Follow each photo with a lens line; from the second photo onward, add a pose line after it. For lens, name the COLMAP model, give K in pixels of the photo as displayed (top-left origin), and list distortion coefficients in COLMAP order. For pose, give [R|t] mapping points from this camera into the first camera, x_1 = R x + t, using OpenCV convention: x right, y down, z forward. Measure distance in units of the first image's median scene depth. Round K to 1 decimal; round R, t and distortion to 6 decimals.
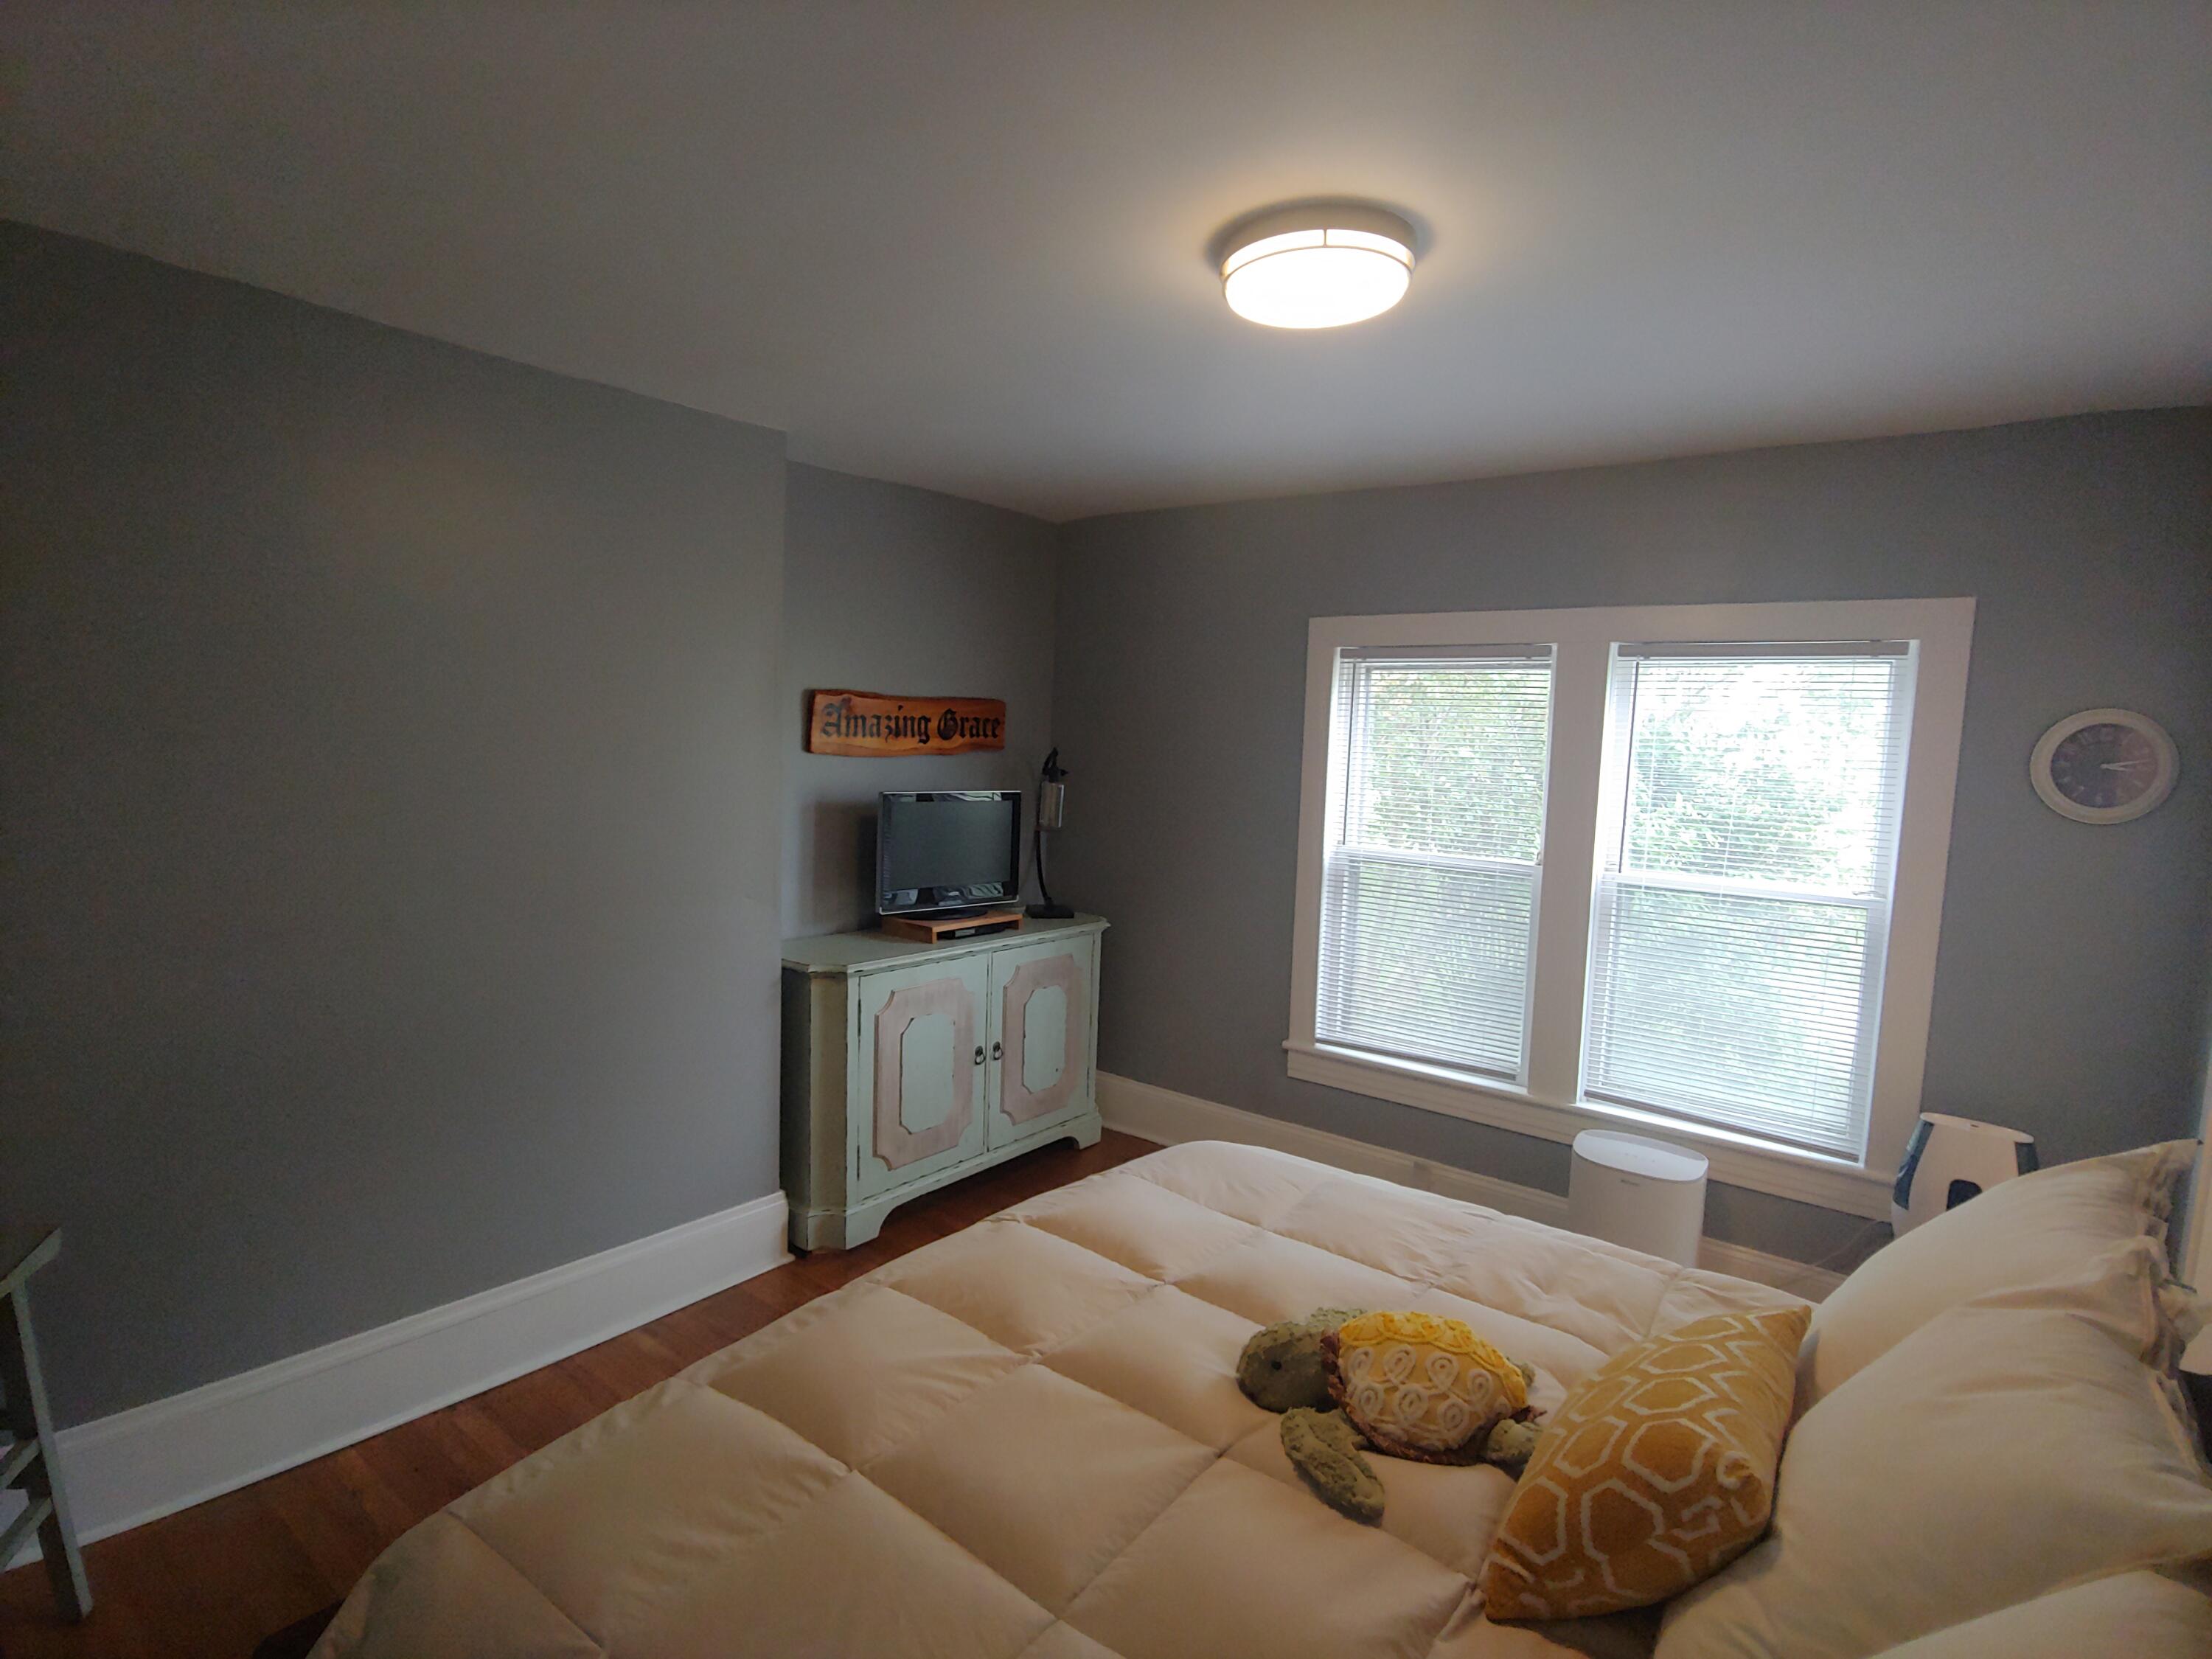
lens RADIAL K [[1109.0, 0, 1097.4], [0, 1109.0, 831.1], [0, 0, 1]] dist [-0.026965, 0.009939]
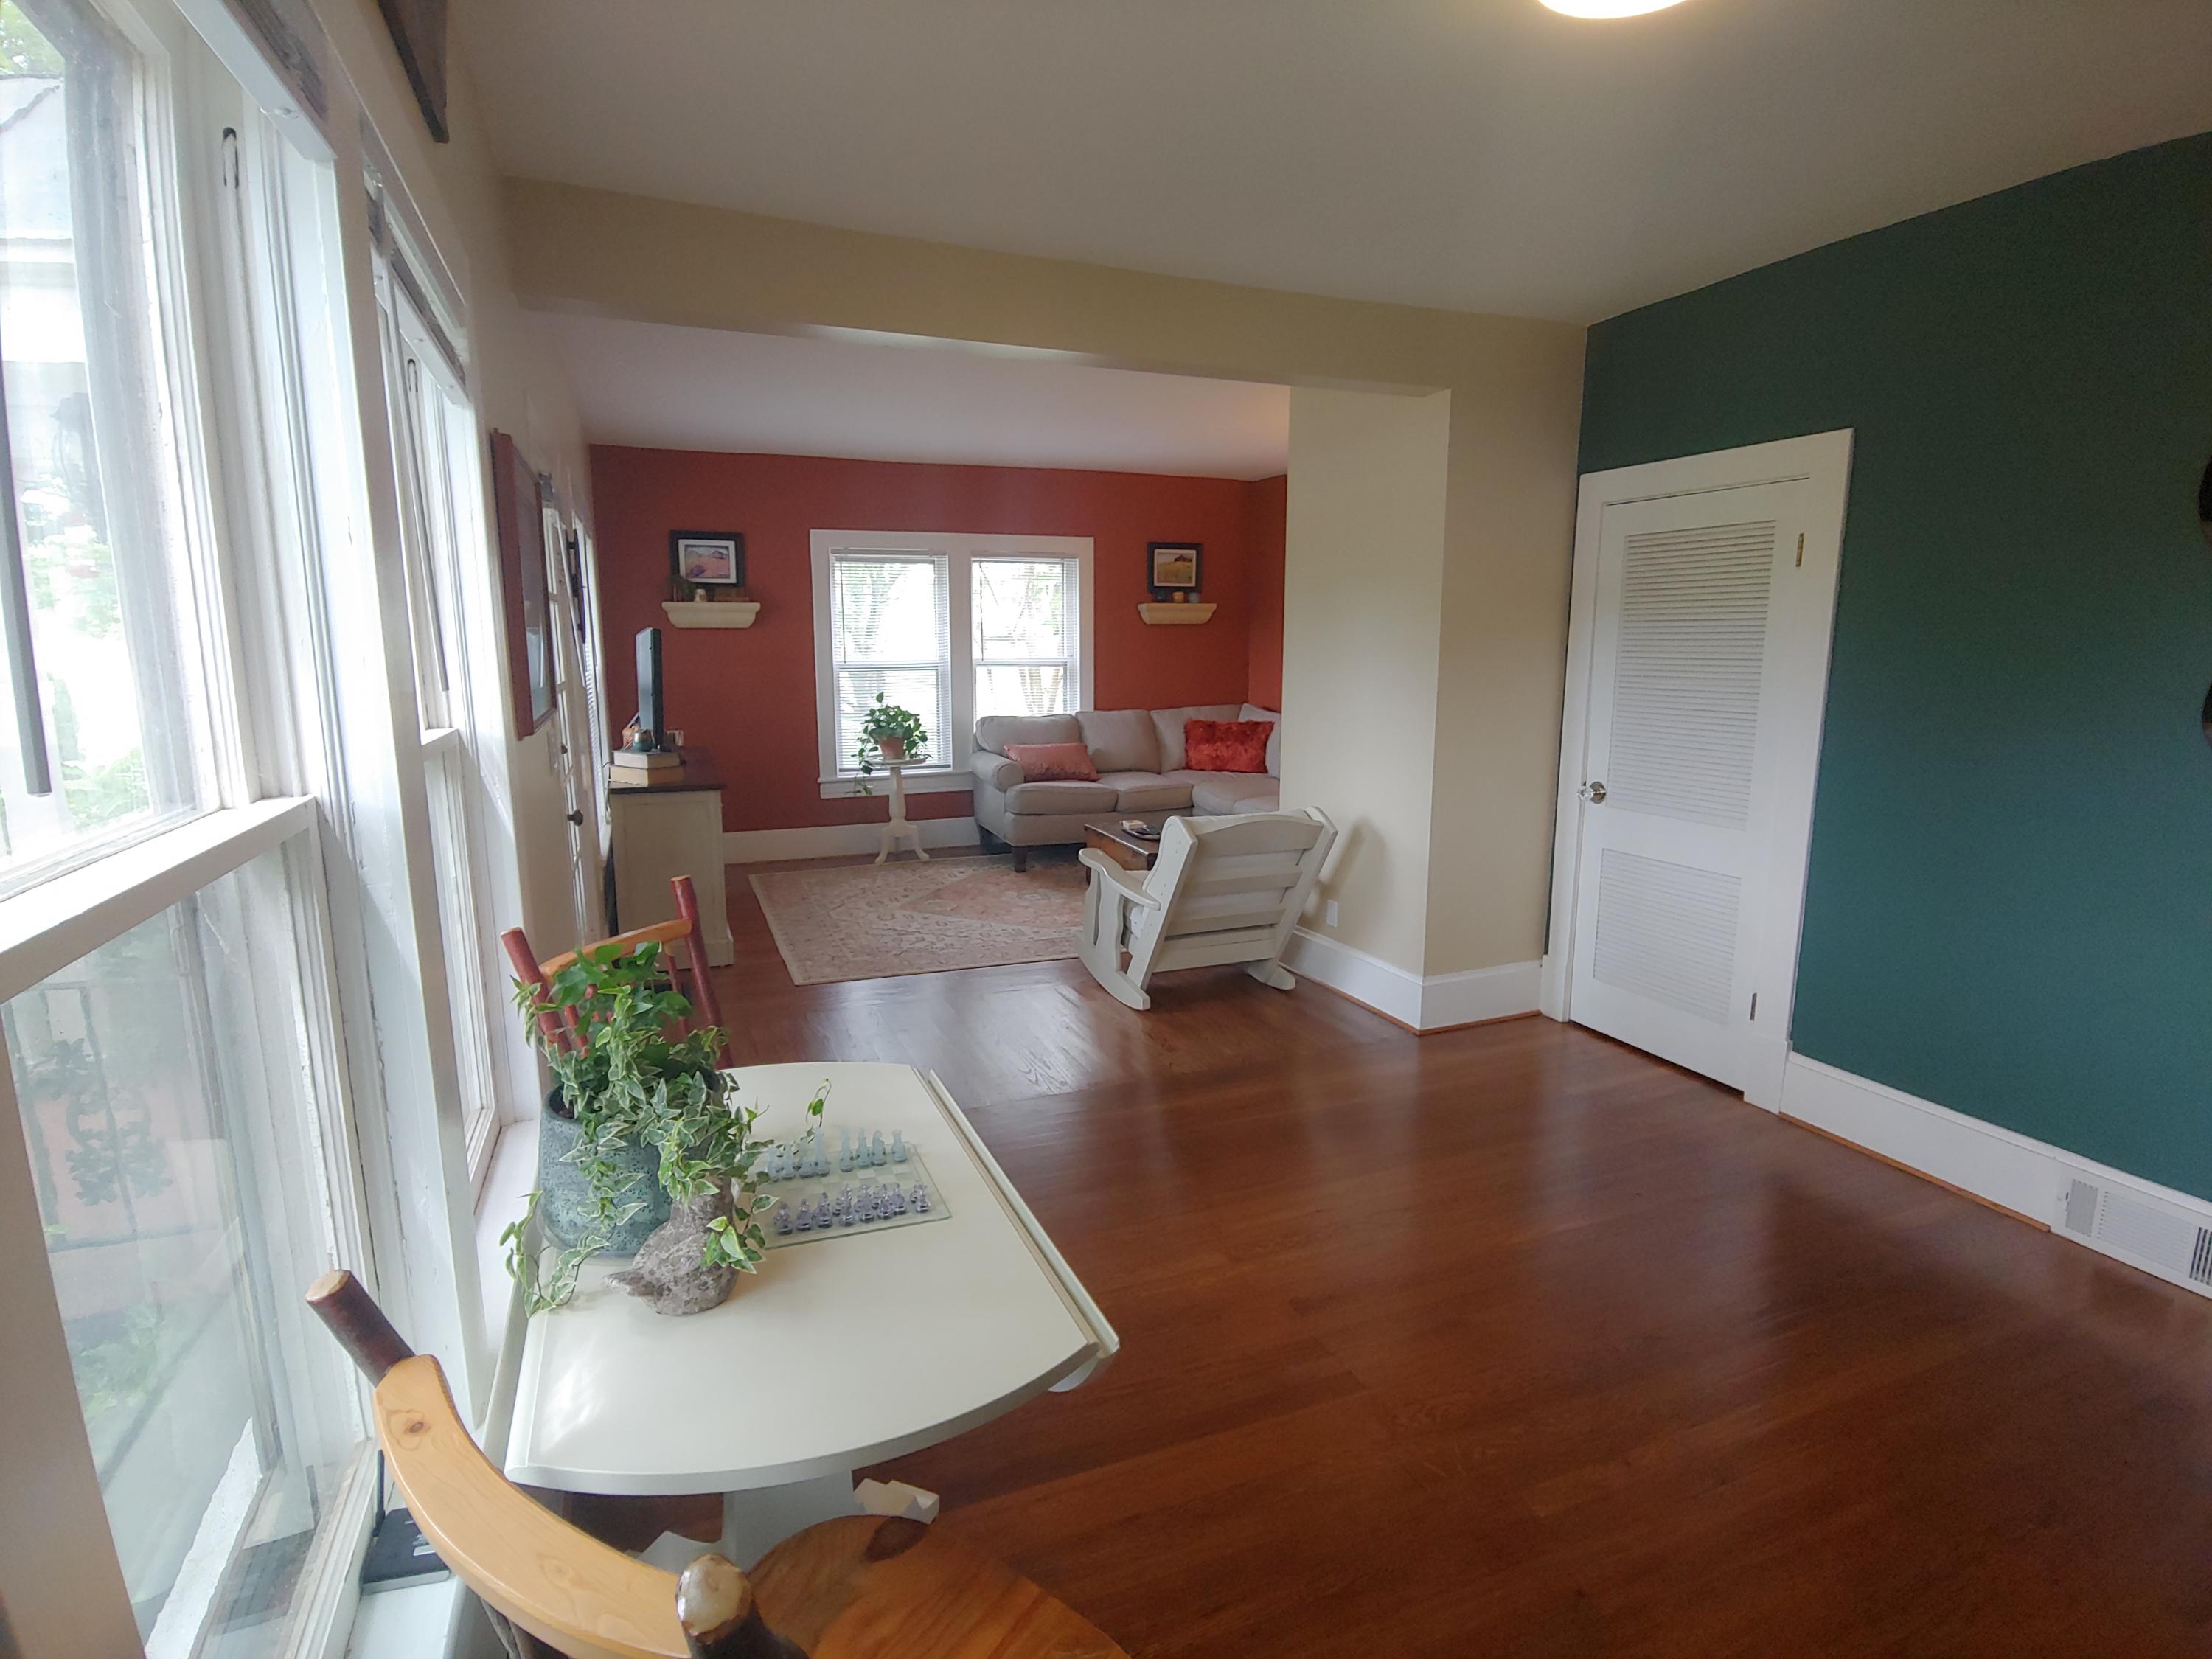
lens RADIAL K [[1109.0, 0, 1097.4], [0, 1109.0, 831.1], [0, 0, 1]] dist [-0.026965, 0.009939]
pose [[0.515163, -0.188824, 0.836034, -1.257052], [0.100796, 0.982009, 0.159683, 0.044026], [-0.851144, 0.002006, 0.524928, -0.331352]]
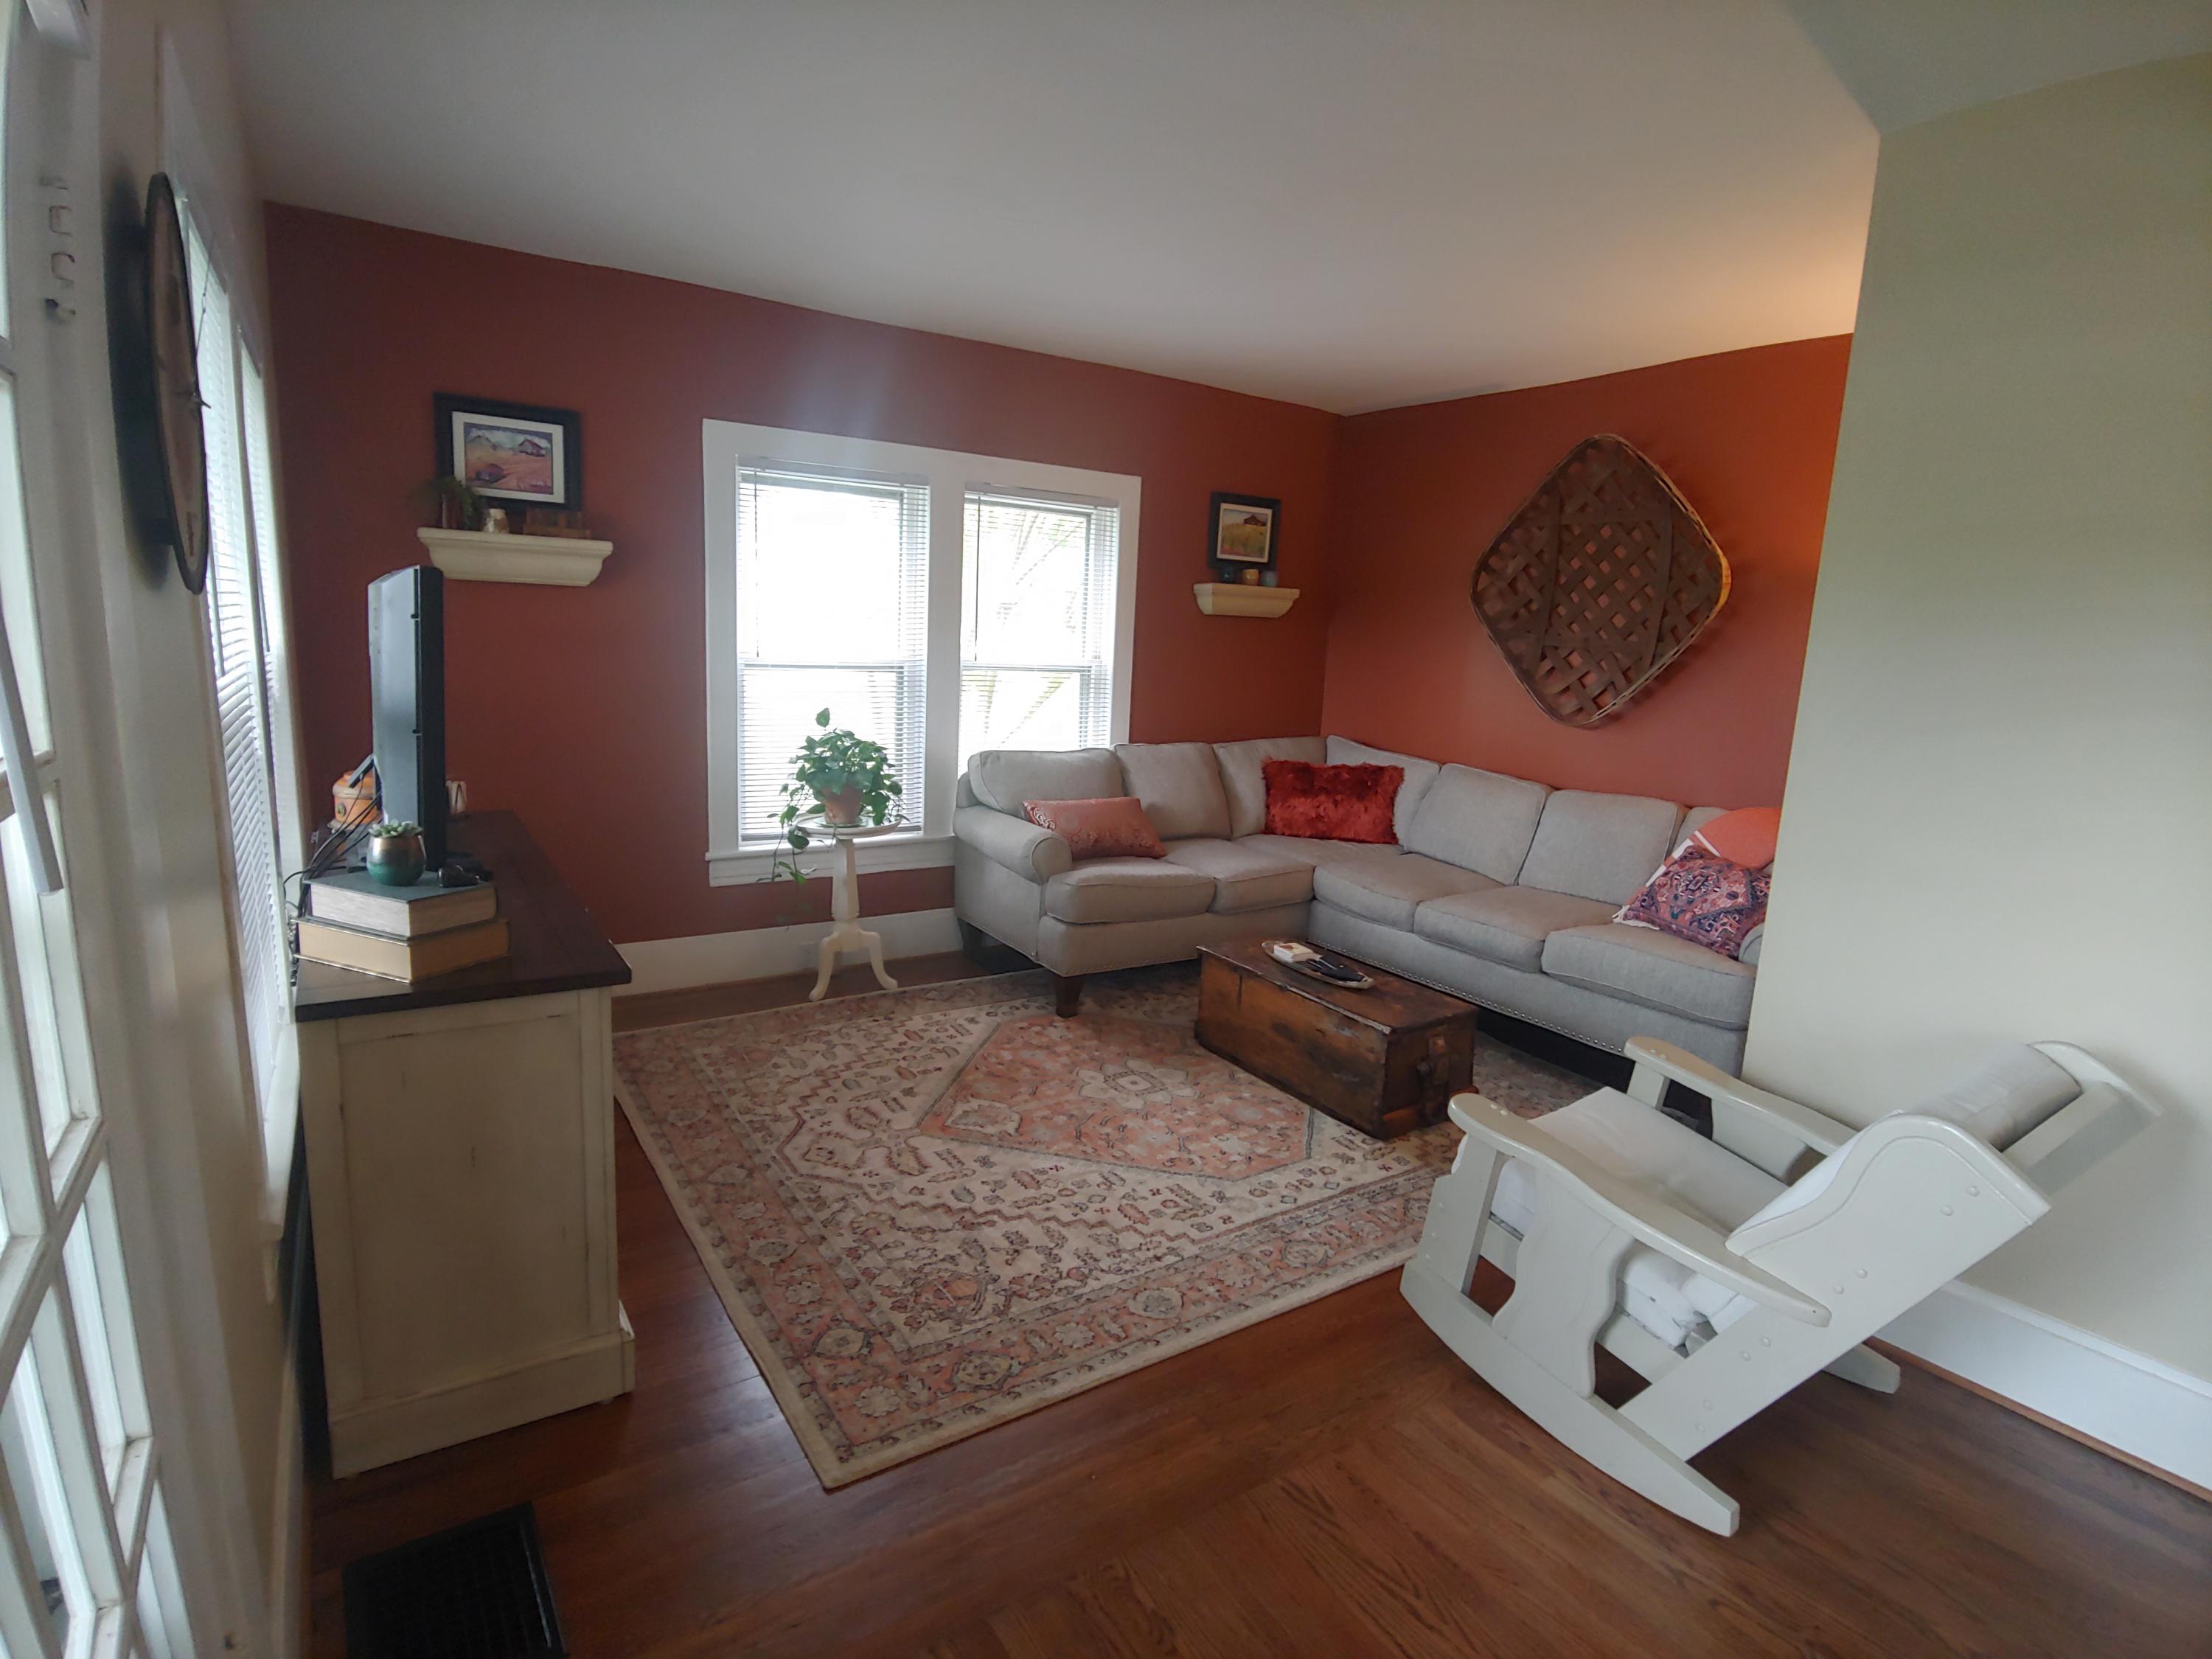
lens RADIAL K [[1109.0, 0, 1097.4], [0, 1109.0, 831.1], [0, 0, 1]] dist [-0.026965, 0.009939]
pose [[0.334773, -0.190366, 0.922869, -0.746554], [0.056675, 0.981675, 0.181937, 0.008101], [-0.940593, -0.008604, 0.339428, 0.379399]]
